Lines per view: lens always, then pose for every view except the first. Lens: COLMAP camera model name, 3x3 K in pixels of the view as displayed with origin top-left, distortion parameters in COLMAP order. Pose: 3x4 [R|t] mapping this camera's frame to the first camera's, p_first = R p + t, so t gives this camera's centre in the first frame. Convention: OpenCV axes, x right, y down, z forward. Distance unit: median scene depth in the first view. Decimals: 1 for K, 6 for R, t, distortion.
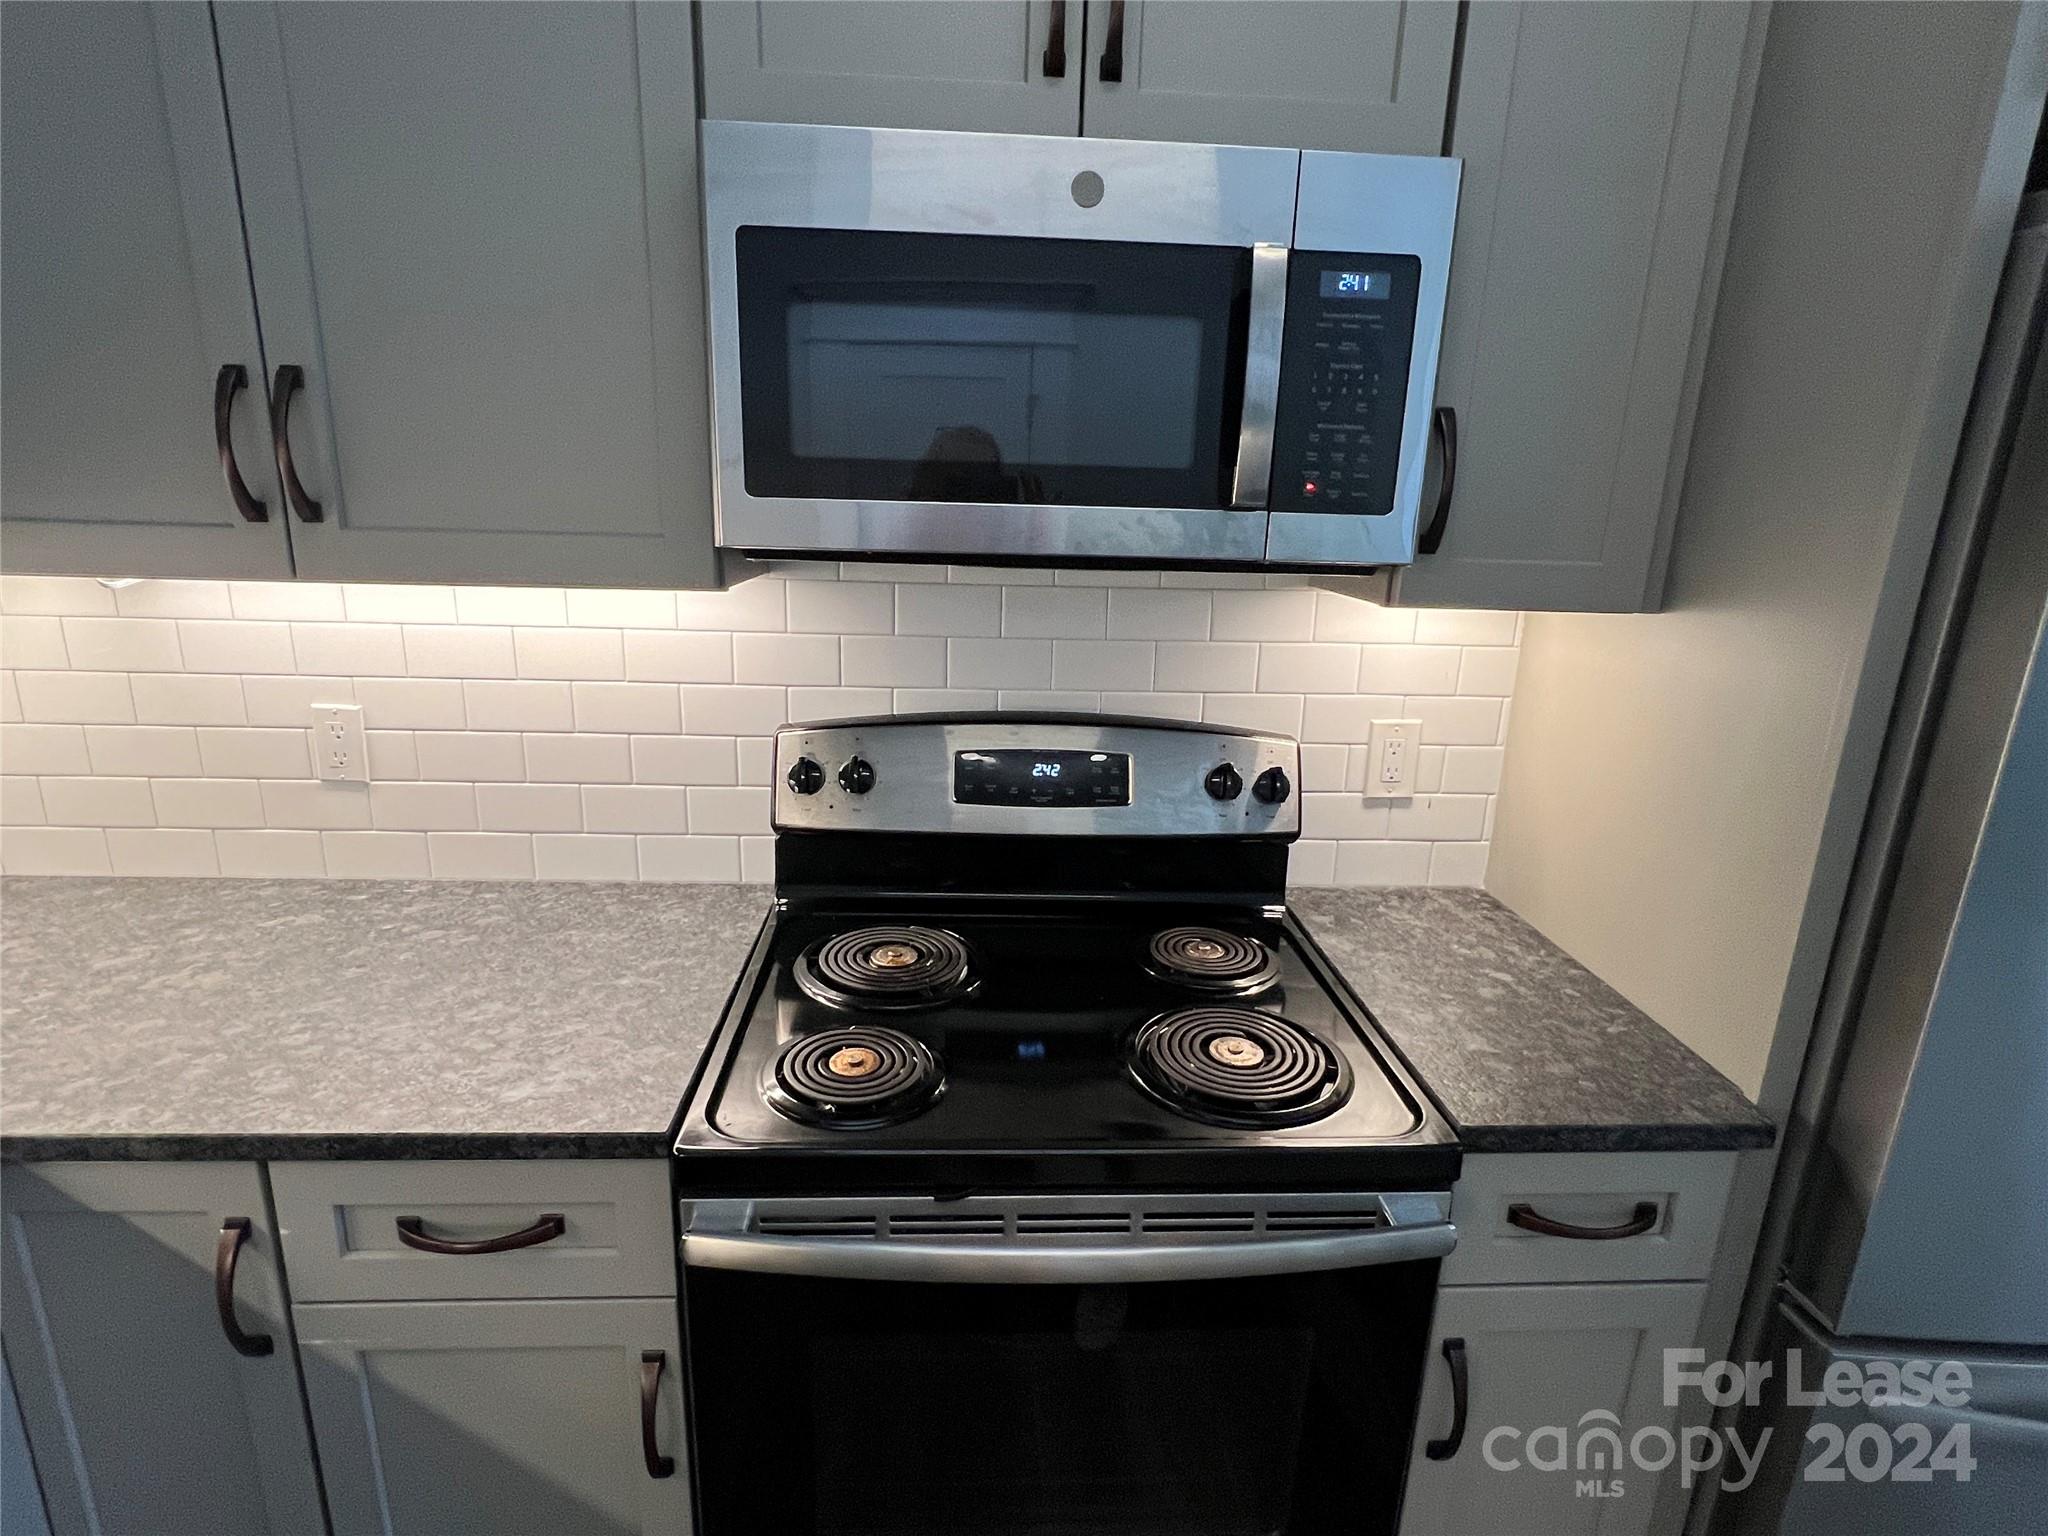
lens RADIAL K [[1037.2, 0, 1024.0], [0, 1037.2, 768.0], [0, 0, 1]] dist [-0.012583, -0.000058]
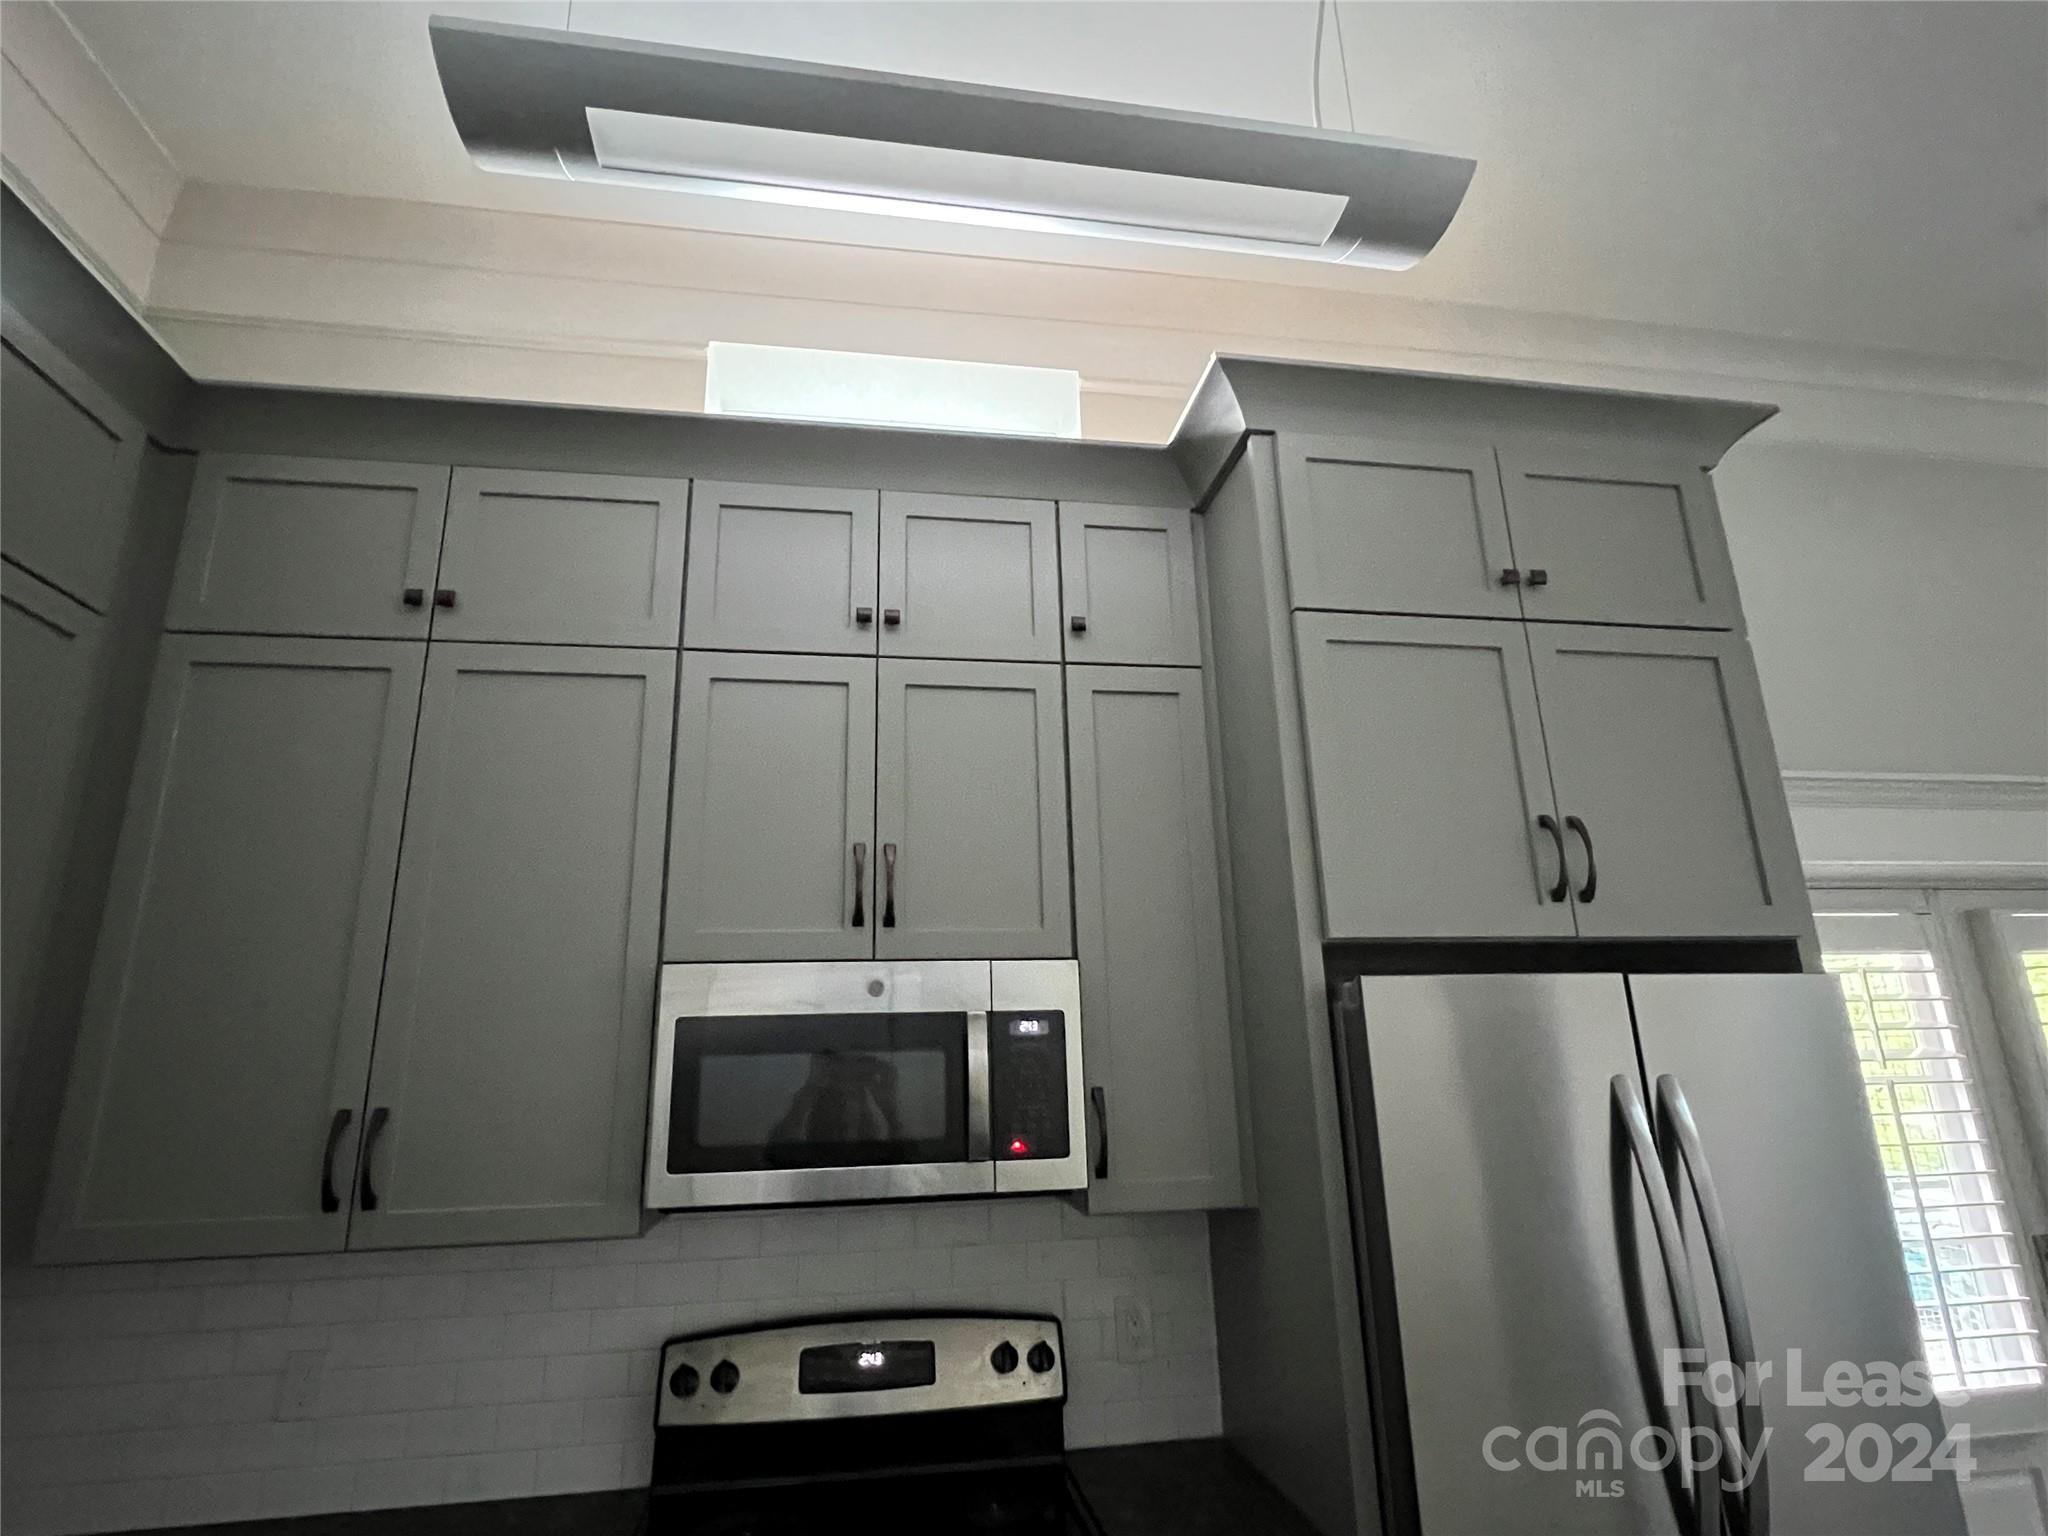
lens RADIAL K [[1037.2, 0, 1024.0], [0, 1037.2, 768.0], [0, 0, 1]] dist [-0.012583, -0.000058]
pose [[0.991663, -0.020423, 0.127228, 0.088479], [0.082357, 0.859824, -0.503905, 0.045947], [-0.099103, 0.510182, 0.854337, -0.724905]]
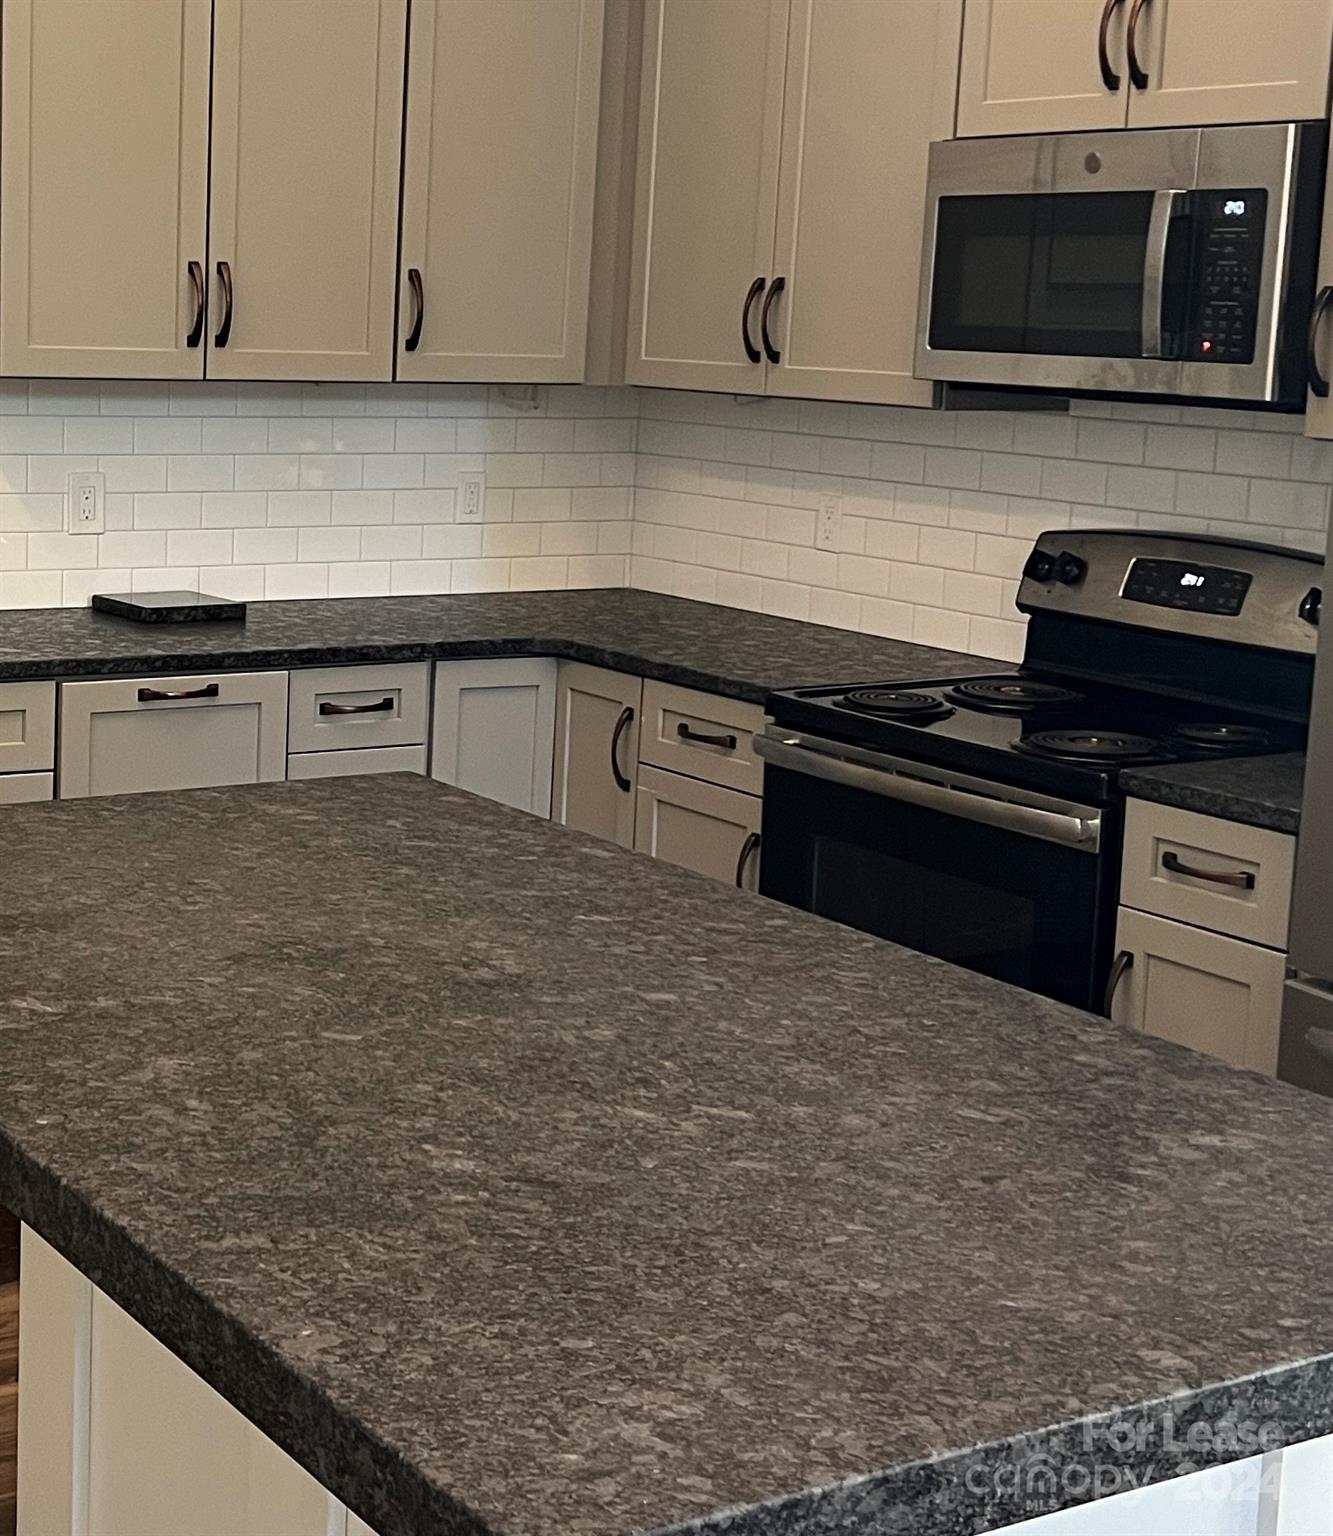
lens RADIAL K [[2952.1, 0, 666.5], [0, 2952.1, 768.0], [0, 0, 1]] dist [-0.008354, -2.998114]
pose [[0.548930, 0.115379, -0.827867, 3.244038], [-0.214937, 0.976607, -0.006408, 0.470401], [0.807761, 0.181457, 0.560888, -1.706148]]
